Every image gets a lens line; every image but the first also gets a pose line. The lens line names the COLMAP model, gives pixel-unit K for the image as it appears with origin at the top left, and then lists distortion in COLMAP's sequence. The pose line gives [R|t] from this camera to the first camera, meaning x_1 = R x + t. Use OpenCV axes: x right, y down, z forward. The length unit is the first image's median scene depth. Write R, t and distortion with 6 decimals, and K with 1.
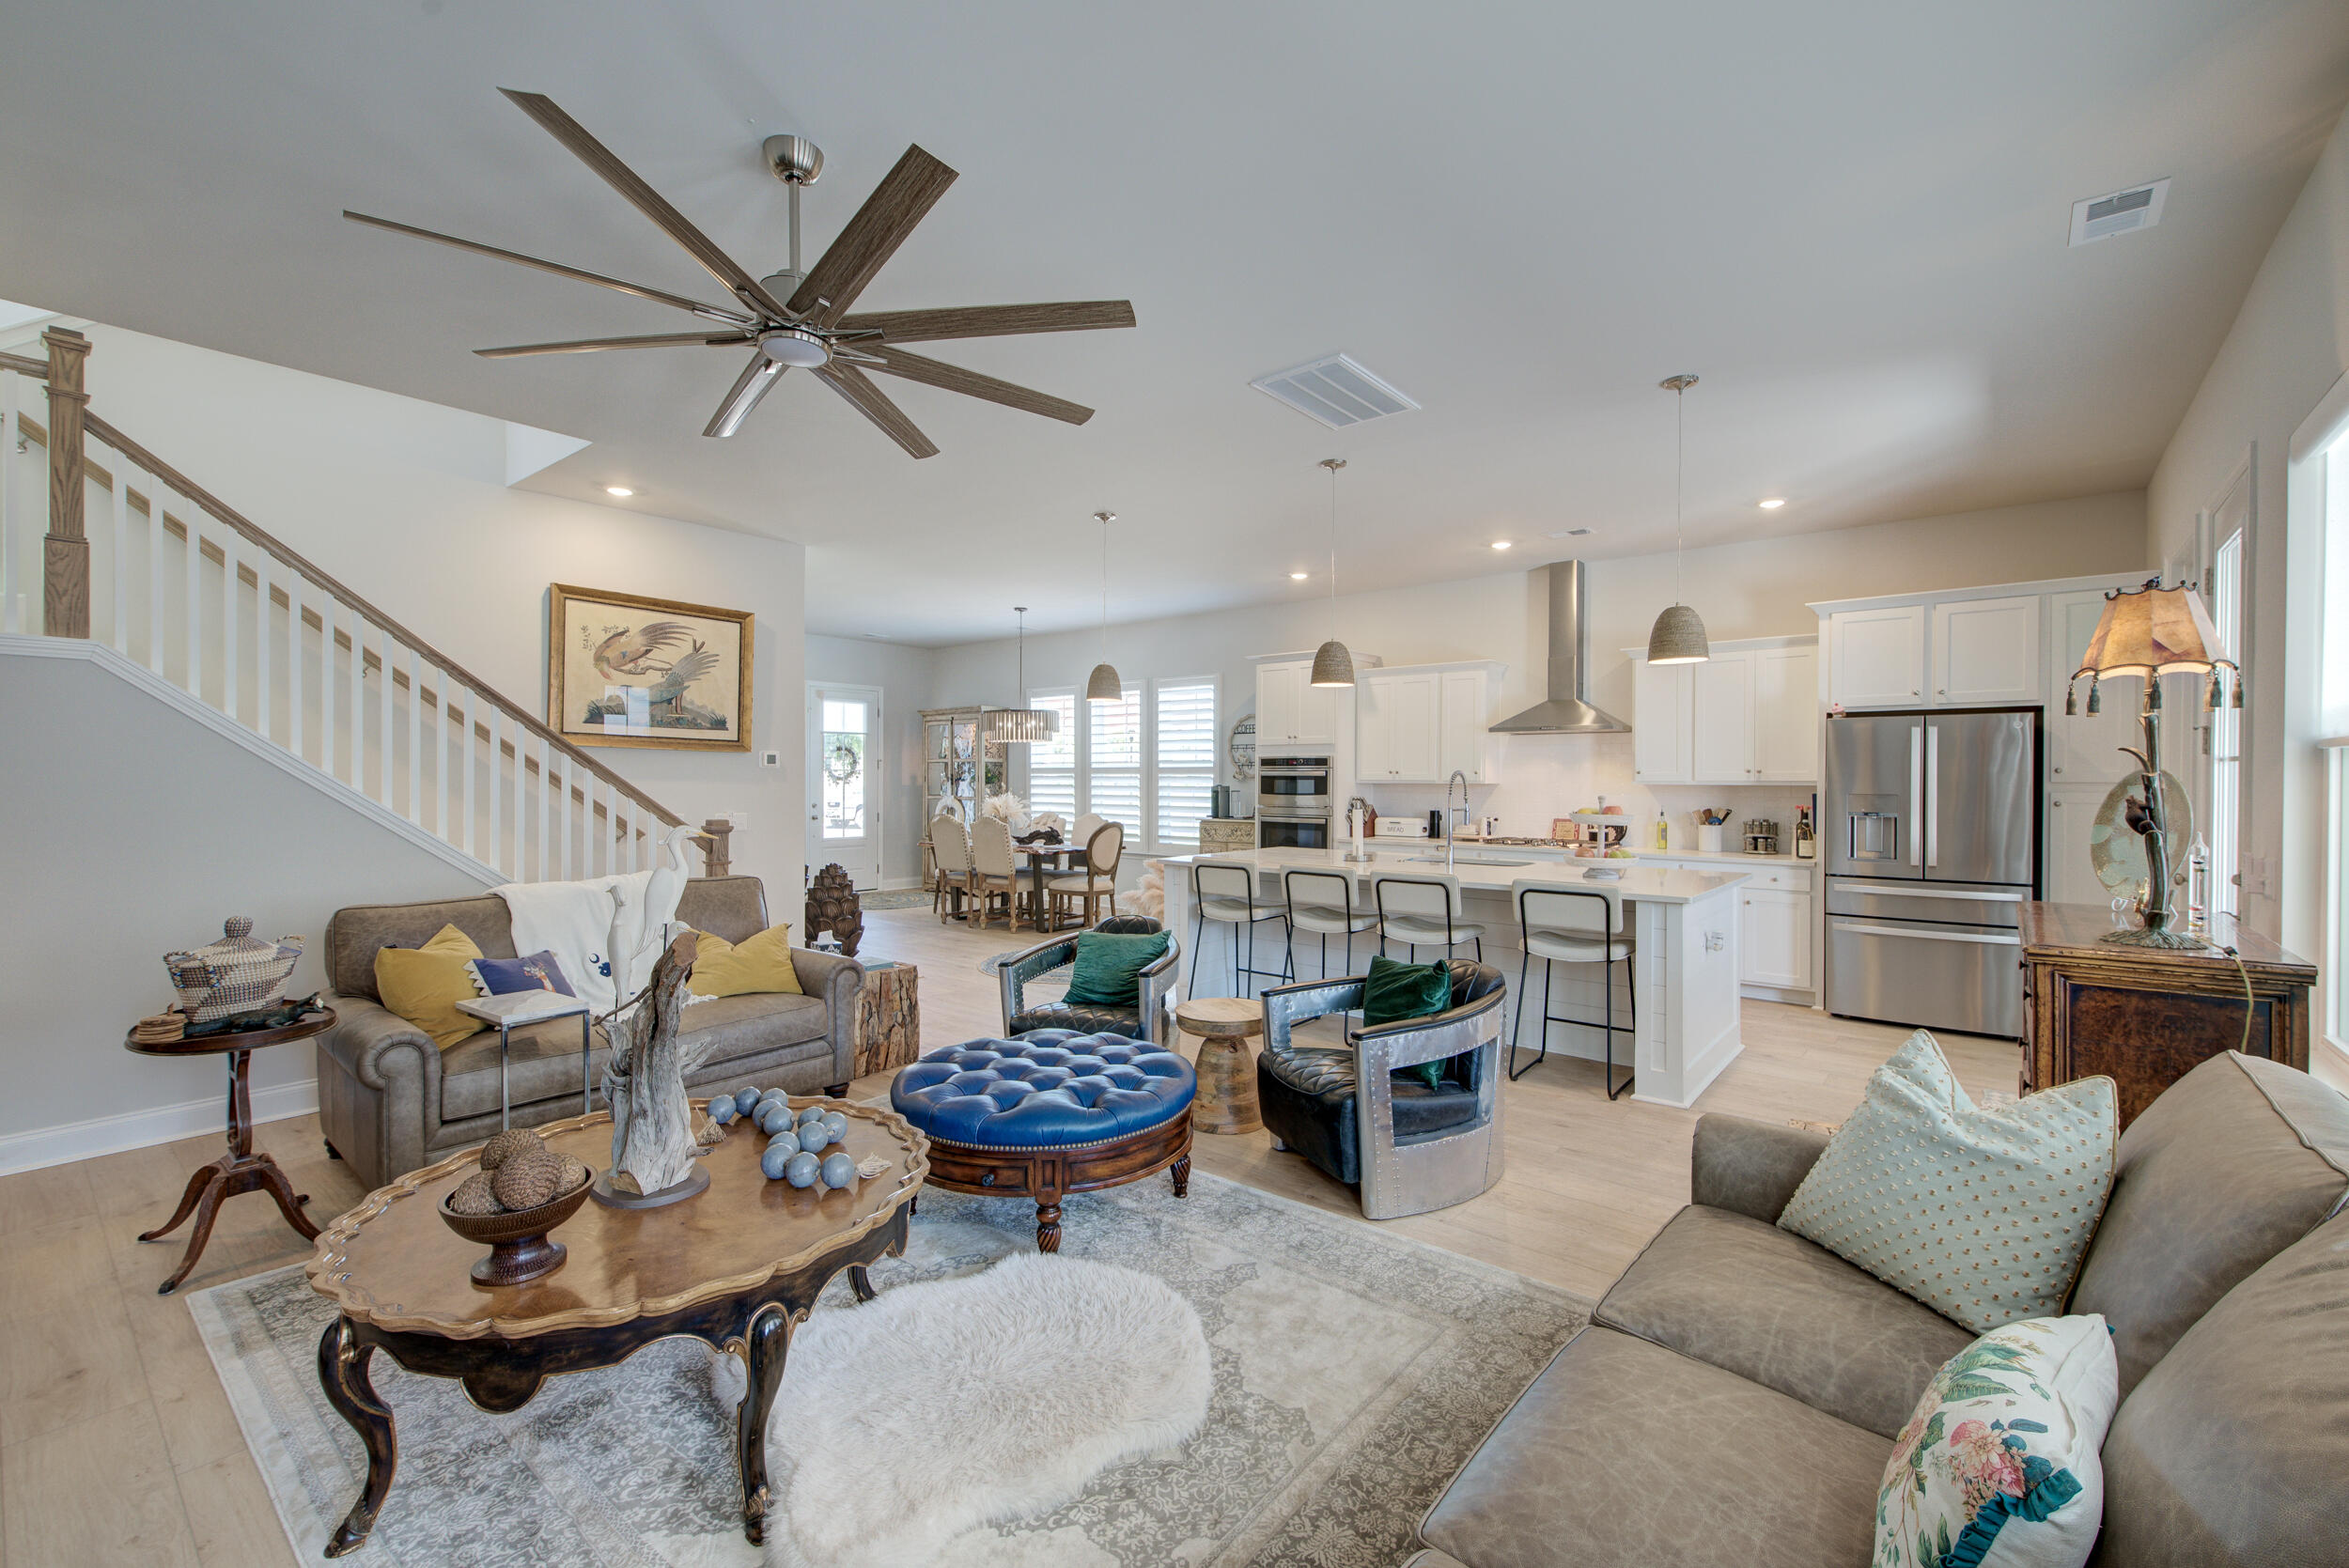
lens RADIAL K [[991.3, 0, 1165.9], [0, 991.3, 783.9], [0, 0, 1]] dist [0.012606, -0.005170]
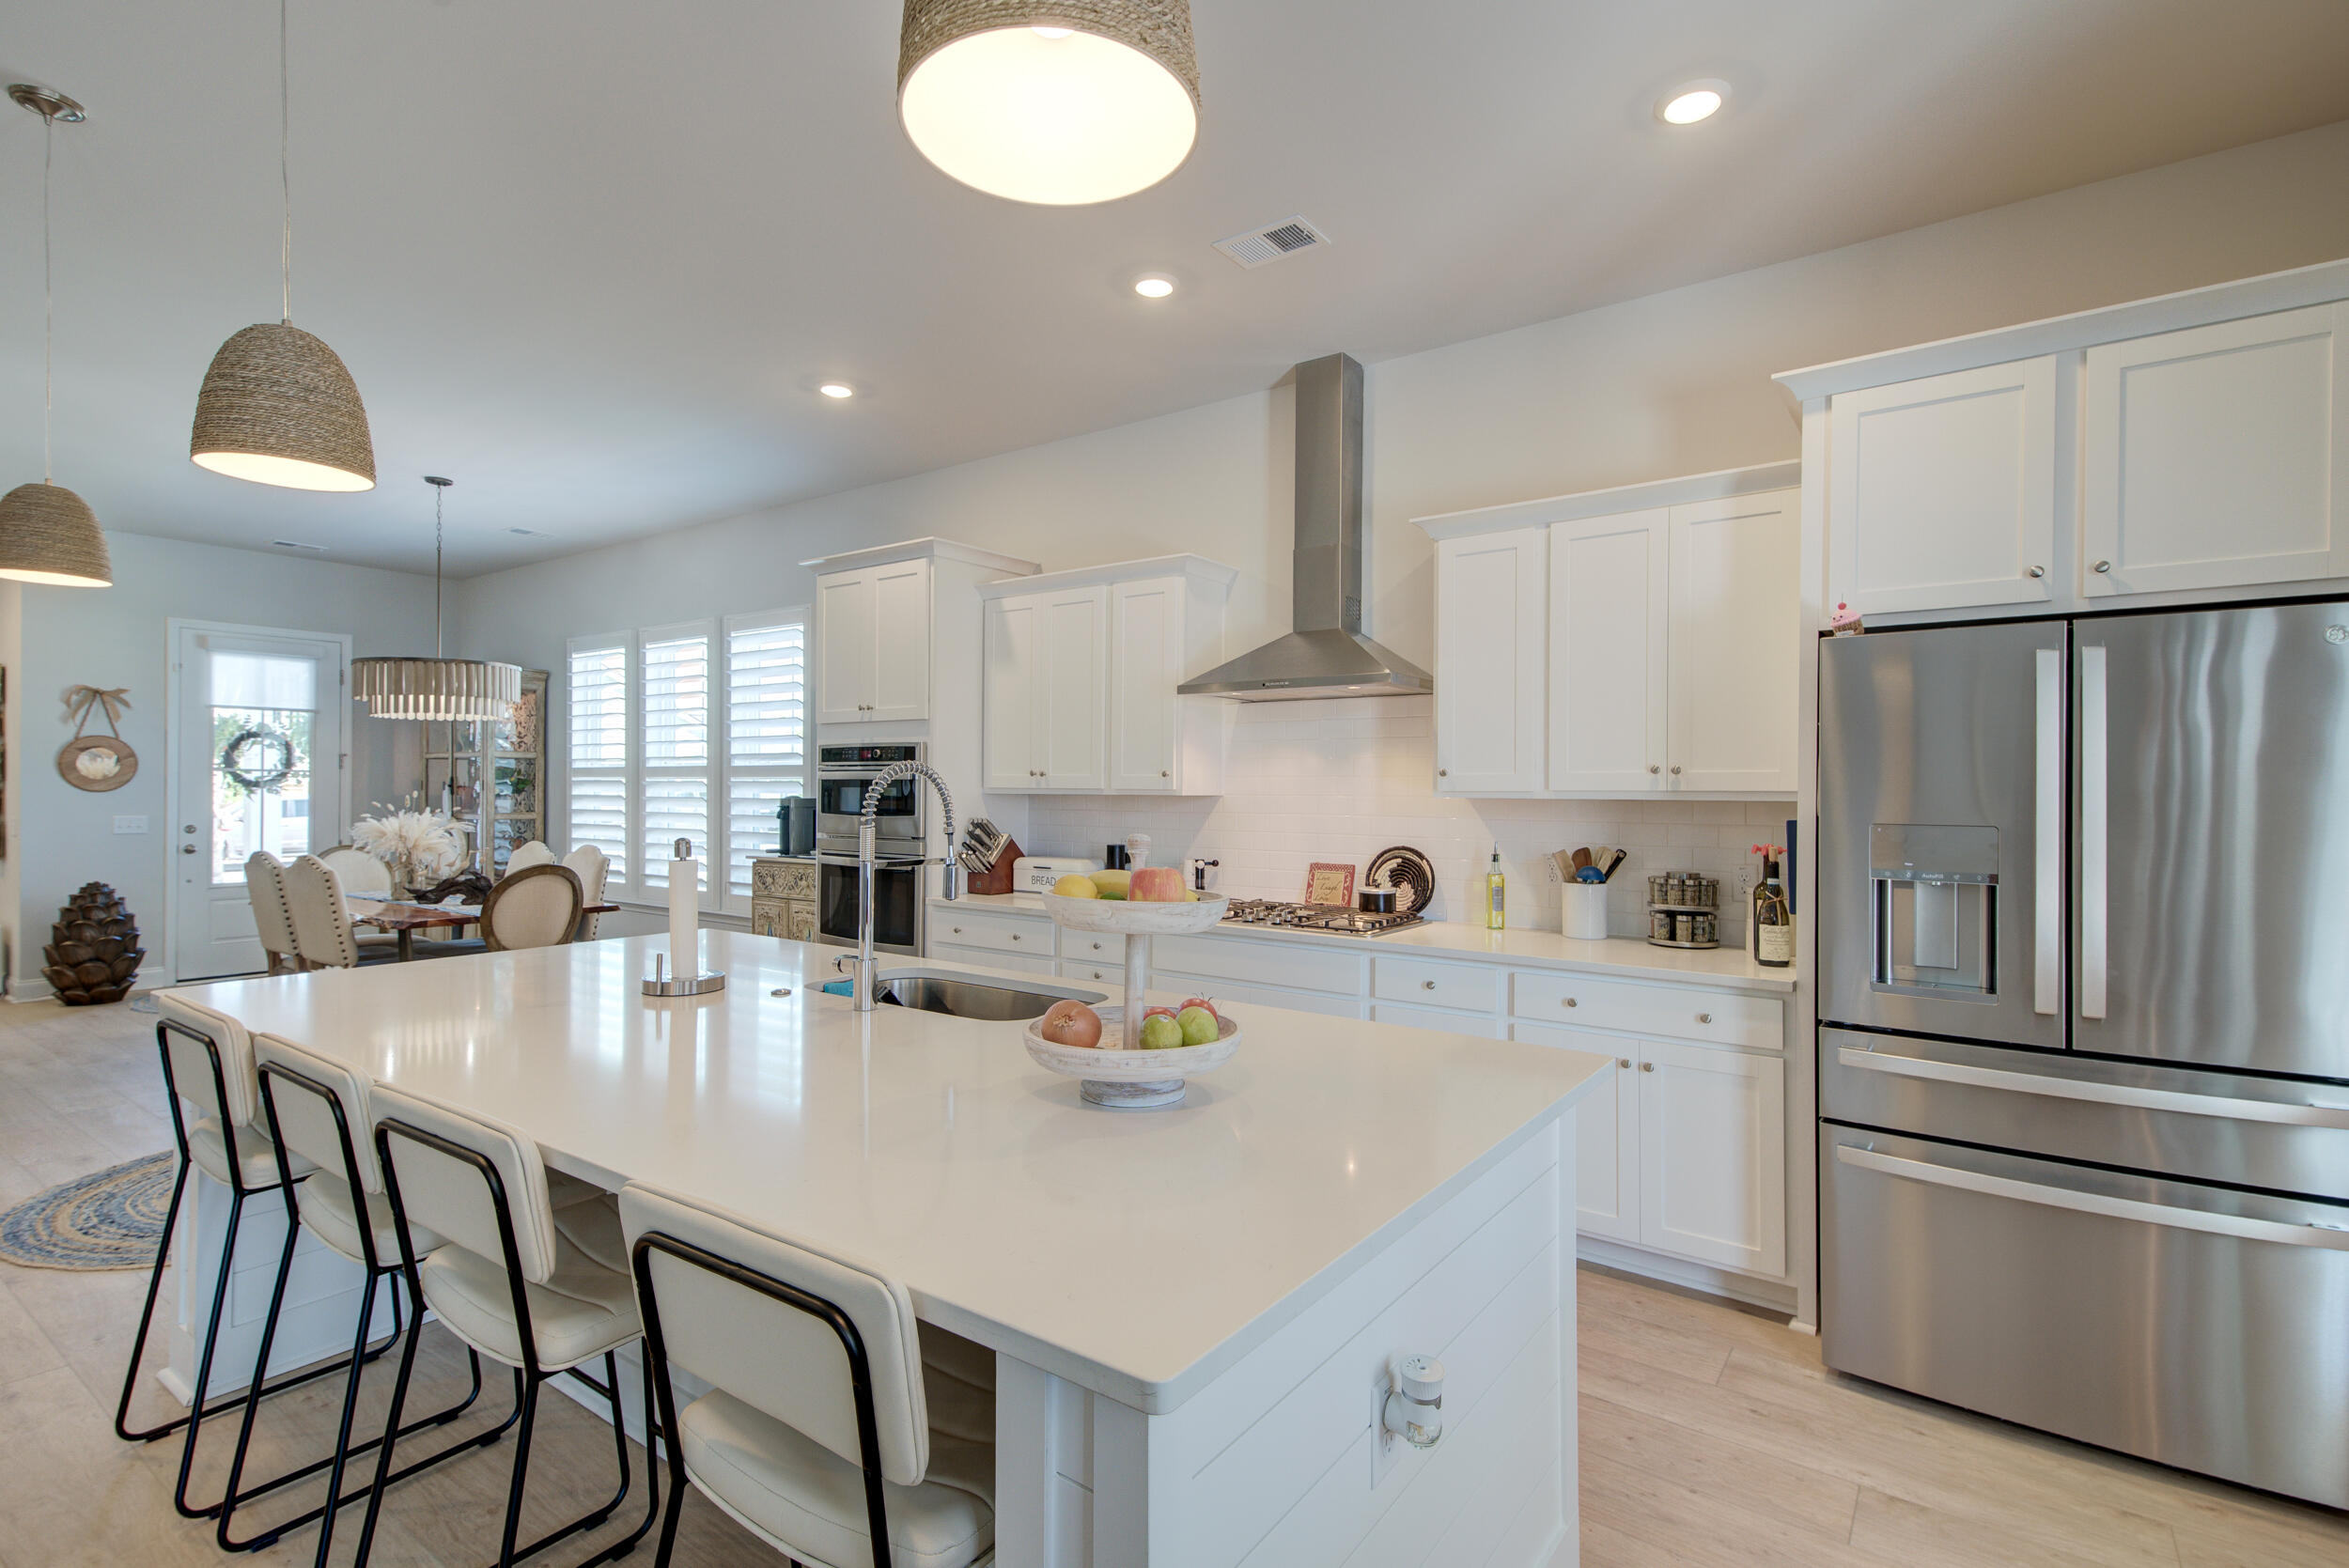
lens RADIAL K [[1127.7, 0, 1161.8], [0, 1127.7, 786.2], [0, 0, 1]] dist [0.026592, -0.001190]
pose [[0.998339, 0.003703, 0.057486, 0.256429], [-0.003239, 0.999961, -0.008174, -0.000097], [-0.057514, 0.007974, 0.998313, 0.383297]]
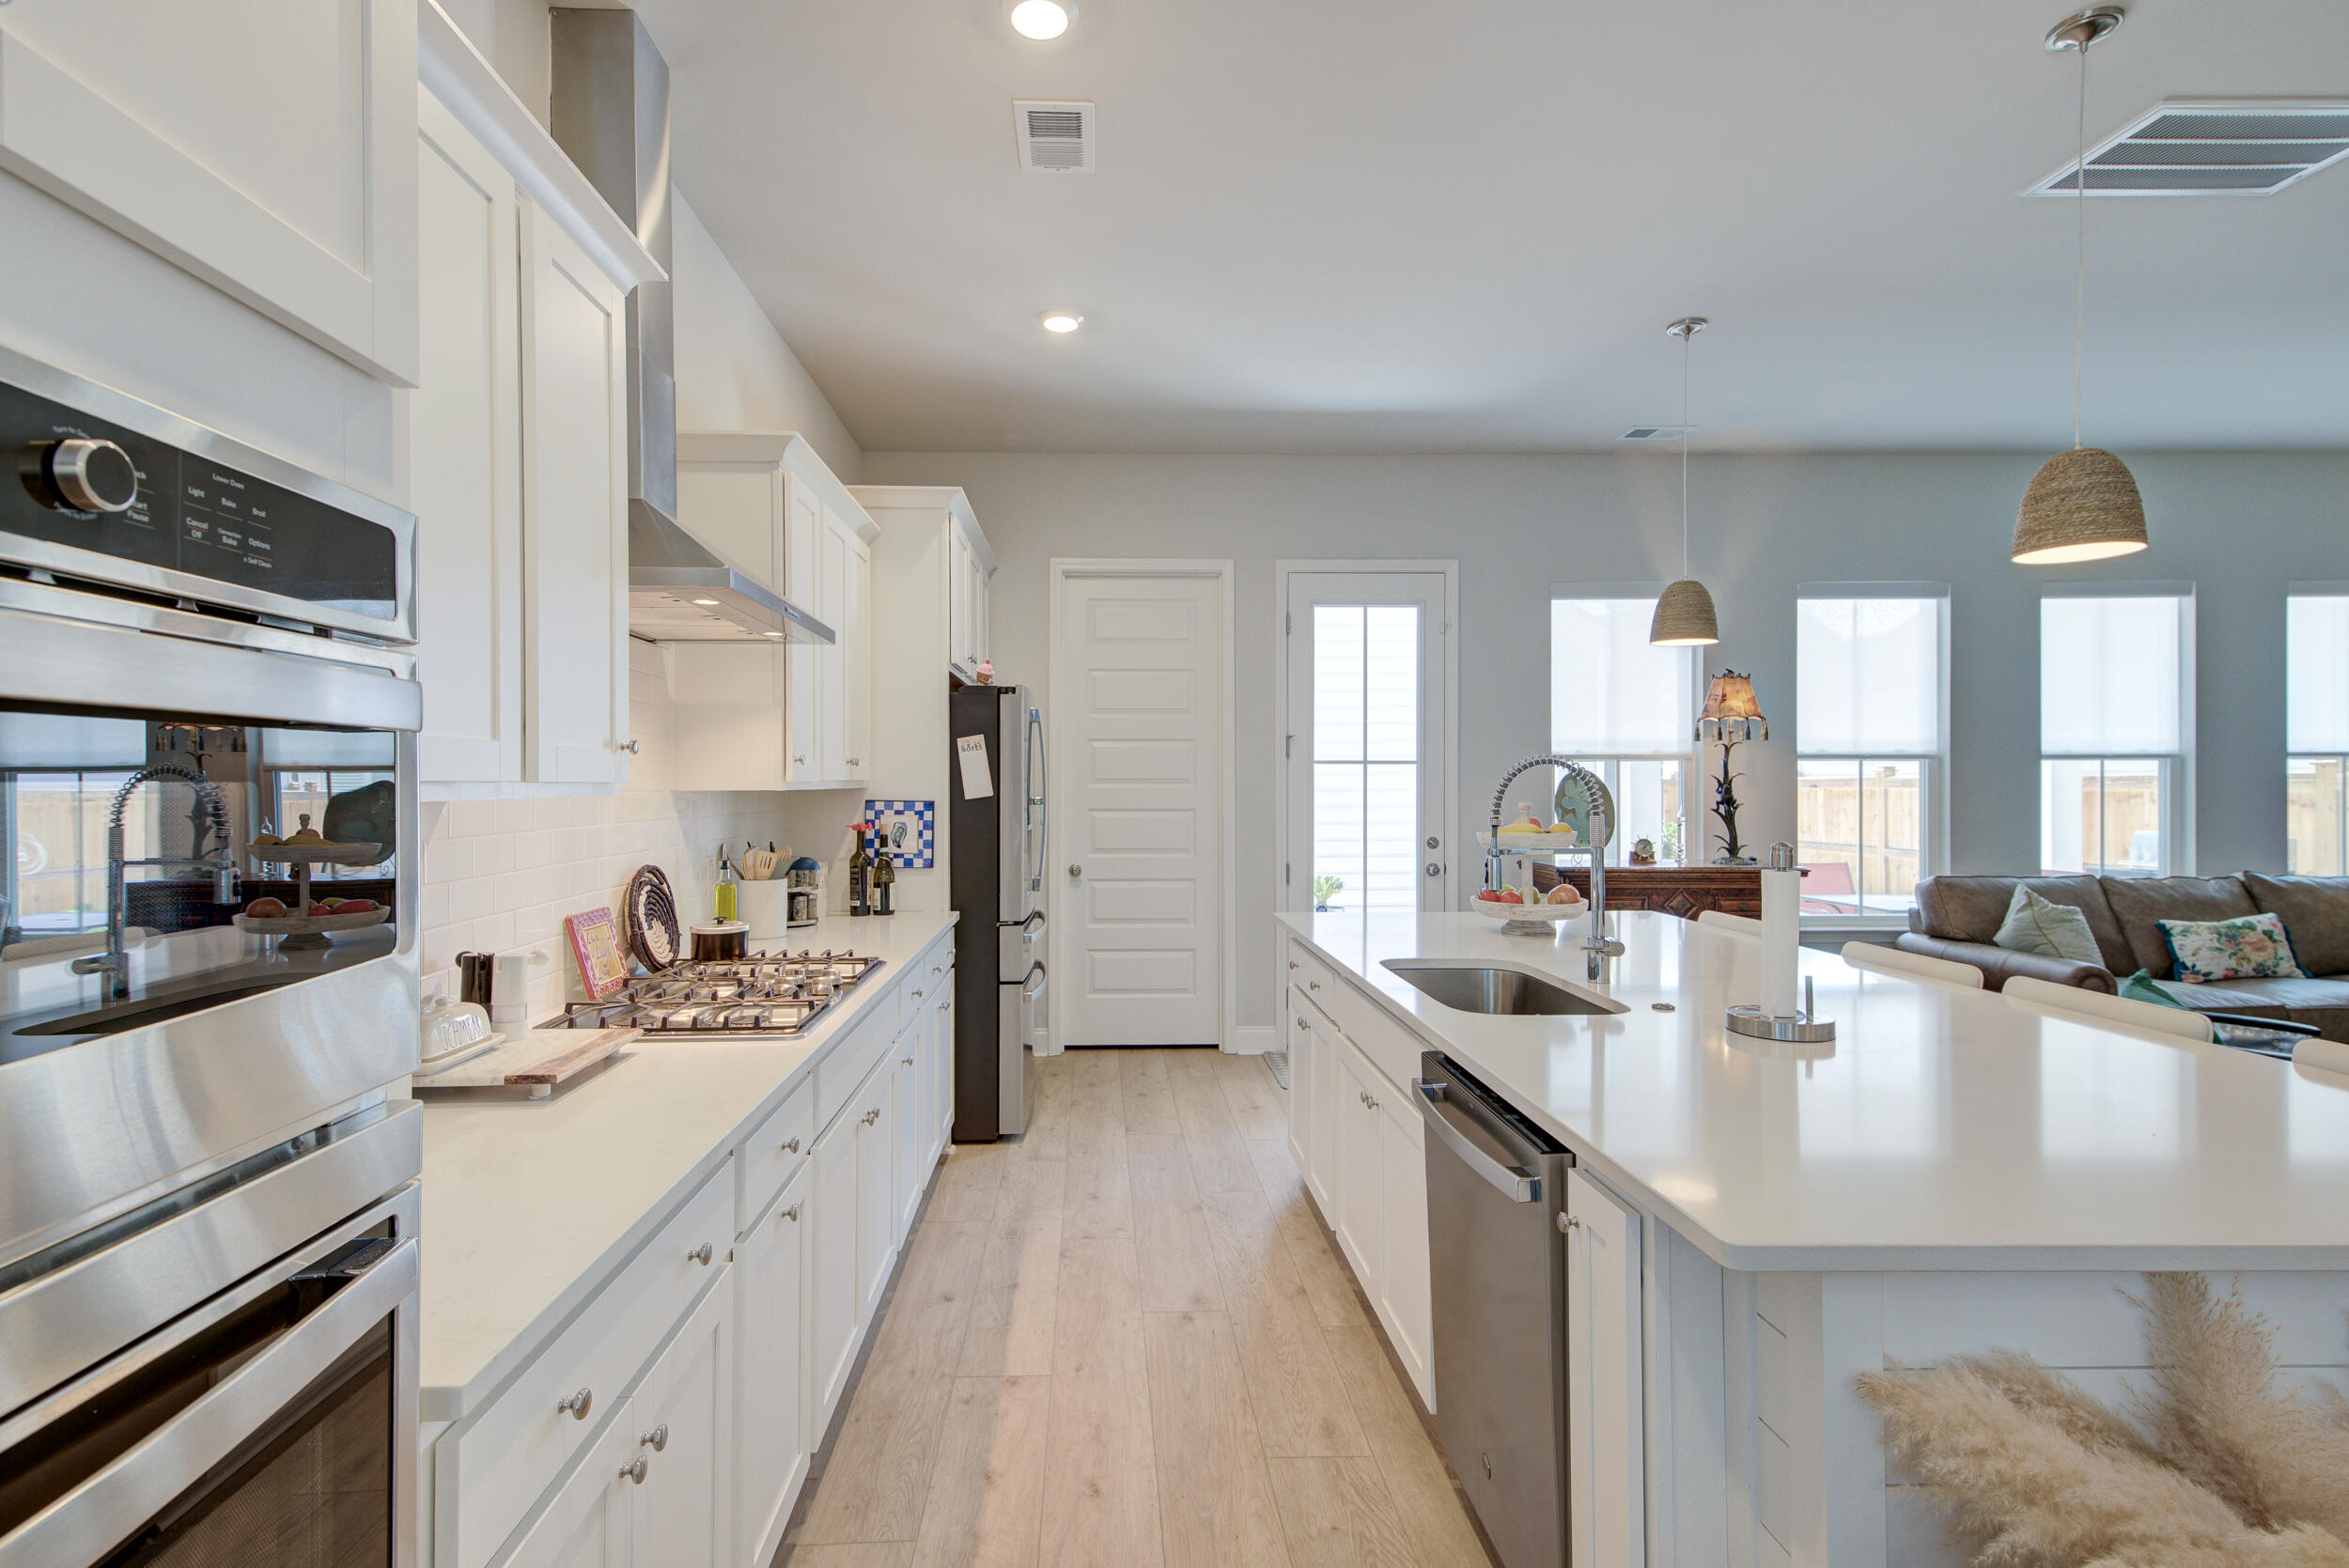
lens RADIAL K [[1127.7, 0, 1131.0], [0, 1127.7, 776.1], [0, 0, 1]] dist [0.026592, -0.001190]
pose [[-0.670664, 0.002109, 0.741758, 0.044471], [0.005007, 0.999986, 0.001684, -0.004059], [-0.741744, 0.004843, -0.670665, 1.006270]]
